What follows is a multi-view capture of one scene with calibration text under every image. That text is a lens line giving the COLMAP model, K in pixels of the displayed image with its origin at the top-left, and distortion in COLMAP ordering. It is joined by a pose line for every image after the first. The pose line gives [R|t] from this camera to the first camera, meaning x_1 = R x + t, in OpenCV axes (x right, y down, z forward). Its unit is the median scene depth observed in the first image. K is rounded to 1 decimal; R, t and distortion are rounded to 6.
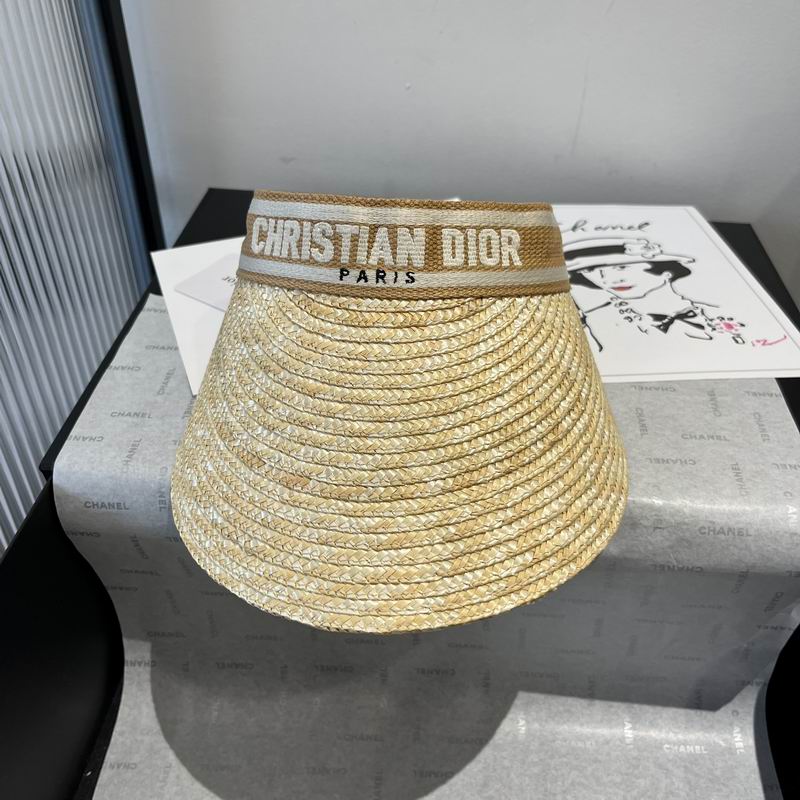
lens RADIAL K [[837.6, 0, 399.9], [0, 837.6, 397.1], [0, 0, 1]] dist [0.007765, -0.015146]
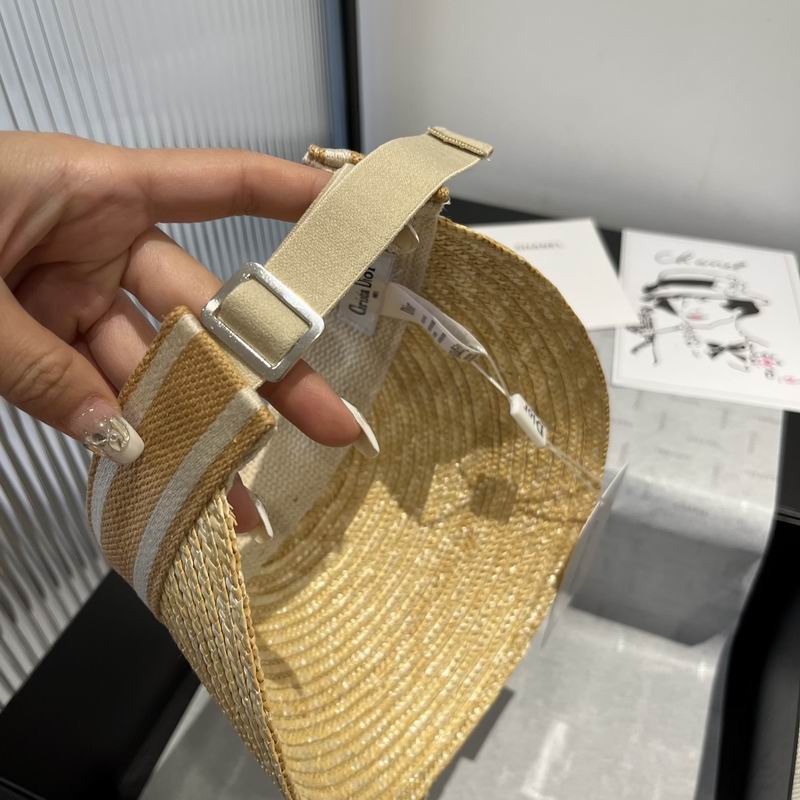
lens RADIAL K [[845.7, 0, 401.0], [0, 845.7, 378.7], [0, 0, 1]] dist [-0.013651, -0.011626]
pose [[0.958056, 0.174568, -0.227276, 0.156838], [-0.164787, 0.984412, 0.061473, -0.047189], [0.234464, -0.021443, 0.971888, -0.367085]]
